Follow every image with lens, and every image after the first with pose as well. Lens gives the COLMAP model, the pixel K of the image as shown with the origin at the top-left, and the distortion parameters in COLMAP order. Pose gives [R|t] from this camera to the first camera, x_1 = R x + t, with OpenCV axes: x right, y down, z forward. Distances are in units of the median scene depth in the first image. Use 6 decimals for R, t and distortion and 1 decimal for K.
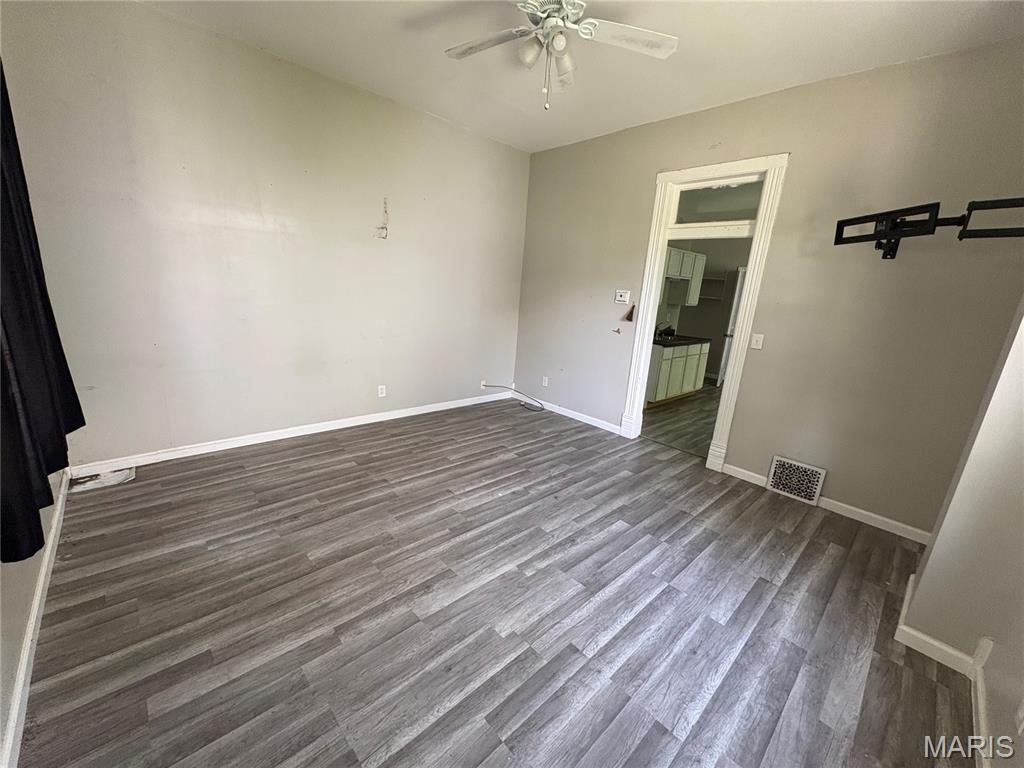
lens RADIAL K [[411.1, 0, 506.2], [0, 411.1, 386.7], [0, 0, 1]] dist [0.000609, -0.000011]
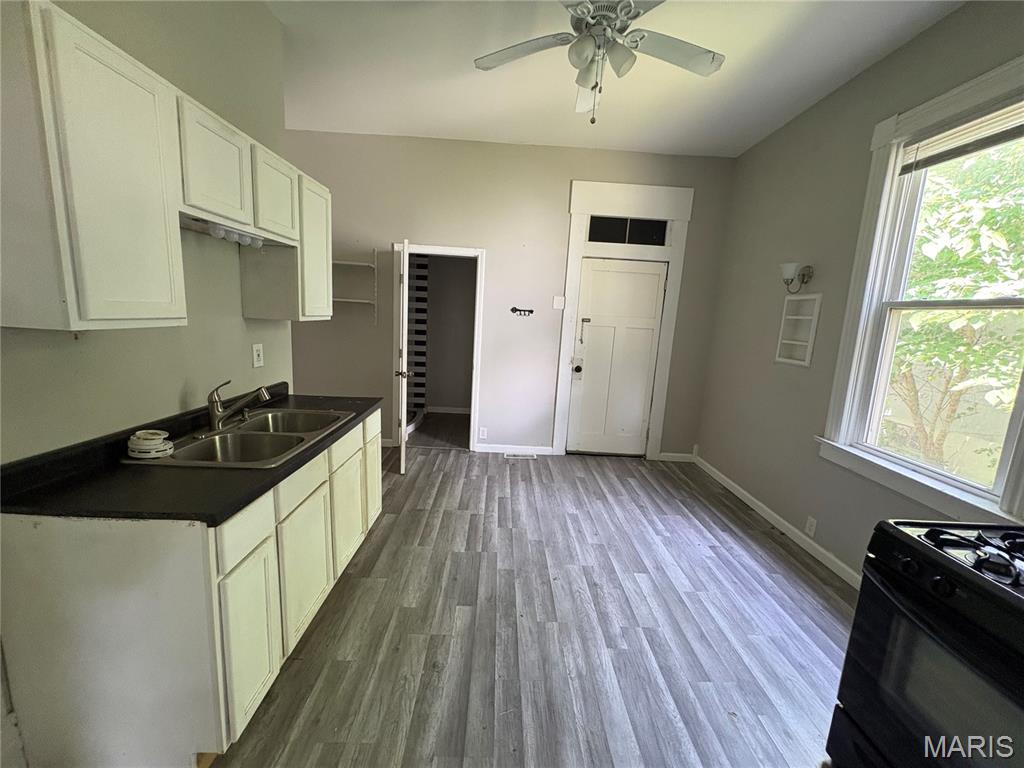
lens RADIAL K [[411.1, 0, 509.4], [0, 411.1, 382.3], [0, 0, 1]] dist [0.000609, -0.000011]
pose [[0.677458, -0.153505, 0.719365, 0.246475], [0.171843, 0.983948, 0.048133, -0.110323], [-0.715207, 0.091010, 0.692962, 0.524411]]
